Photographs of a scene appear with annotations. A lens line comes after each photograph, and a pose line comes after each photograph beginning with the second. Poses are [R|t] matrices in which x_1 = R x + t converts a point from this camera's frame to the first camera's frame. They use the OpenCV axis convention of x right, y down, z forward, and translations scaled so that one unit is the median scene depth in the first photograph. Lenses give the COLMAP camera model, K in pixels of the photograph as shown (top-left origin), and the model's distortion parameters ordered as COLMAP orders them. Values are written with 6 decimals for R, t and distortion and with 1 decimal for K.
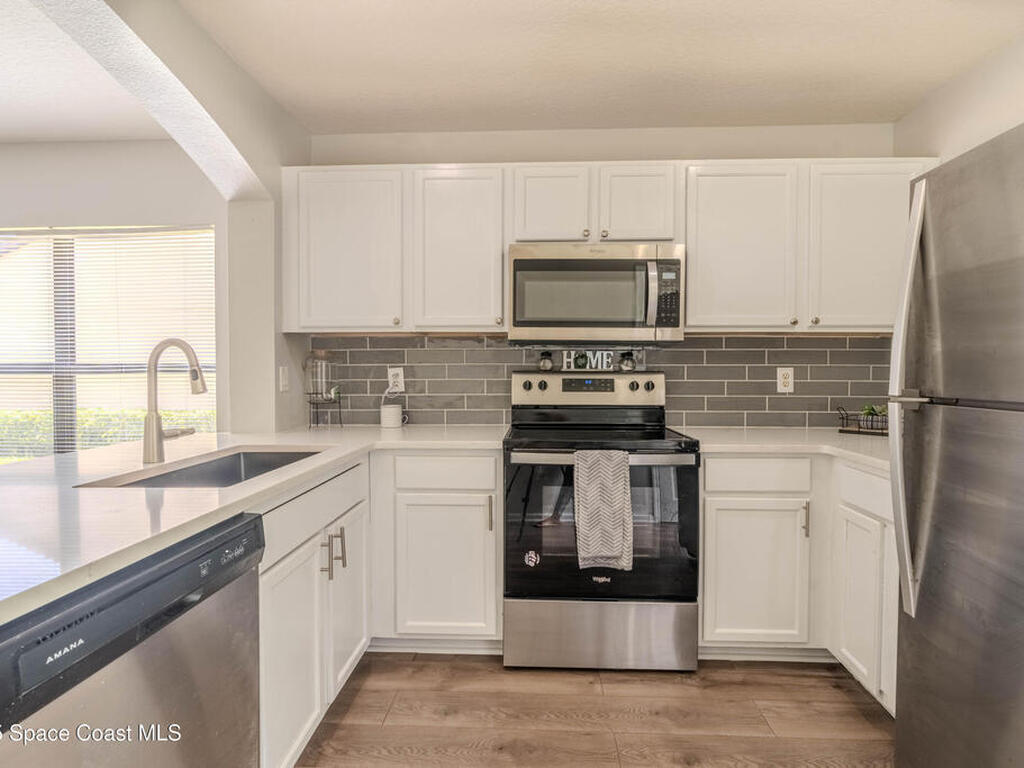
lens RADIAL K [[532.9, 0, 512.0], [0, 532.9, 384.0], [0, 0, 1]] dist [-0.001457, -0.000171]
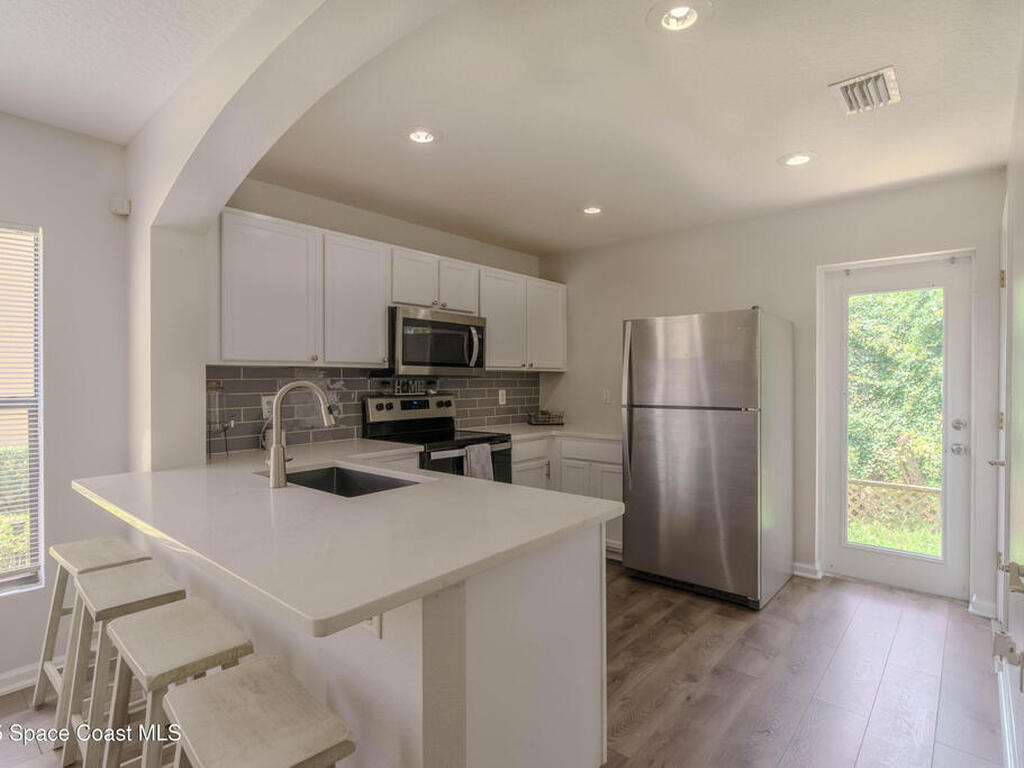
lens RADIAL K [[532.9, 0, 512.0], [0, 532.9, 384.0], [0, 0, 1]] dist [-0.001457, -0.000171]
pose [[0.619047, -0.009500, 0.785296, -0.801952], [0.023724, 0.999697, -0.006609, -0.037320], [-0.784995, 0.022722, 0.619085, -0.073337]]
